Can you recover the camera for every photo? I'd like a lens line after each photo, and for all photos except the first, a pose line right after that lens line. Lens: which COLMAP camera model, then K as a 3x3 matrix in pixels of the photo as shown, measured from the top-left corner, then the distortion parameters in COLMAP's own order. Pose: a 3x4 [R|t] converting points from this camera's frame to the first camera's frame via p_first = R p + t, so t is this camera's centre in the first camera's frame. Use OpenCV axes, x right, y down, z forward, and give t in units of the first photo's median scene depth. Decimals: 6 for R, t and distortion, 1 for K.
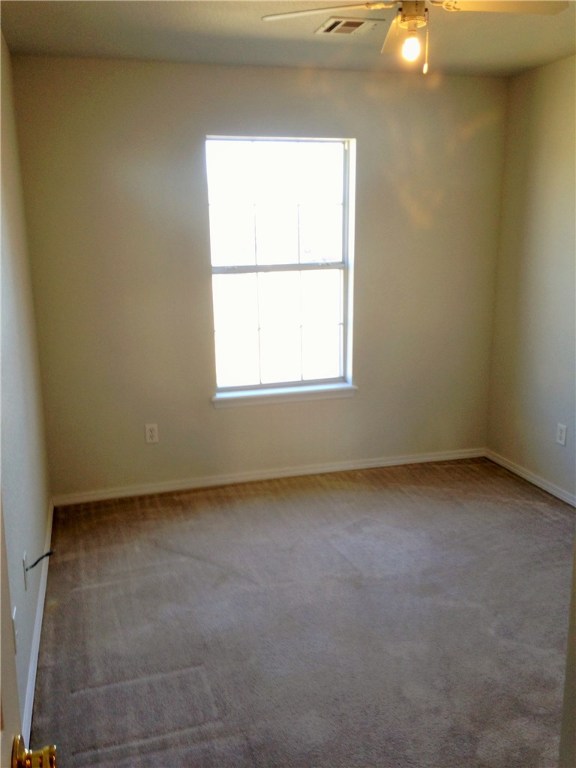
lens RADIAL K [[725.1, 0, 285.0], [0, 725.1, 389.7], [0, 0, 1]] dist [0.113598, 0.000000]
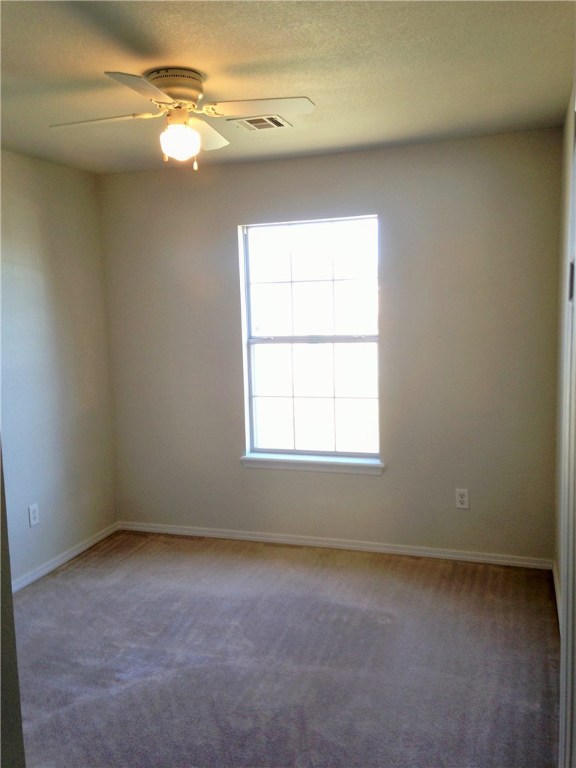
lens RADIAL K [[725.1, 0, 293.6], [0, 725.1, 385.2], [0, 0, 1]] dist [0.113598, 0.000000]
pose [[0.788228, 0.056876, -0.612749, 0.589885], [-0.109042, 0.992872, -0.048109, -0.048722], [0.605646, 0.104736, 0.788812, 0.167574]]
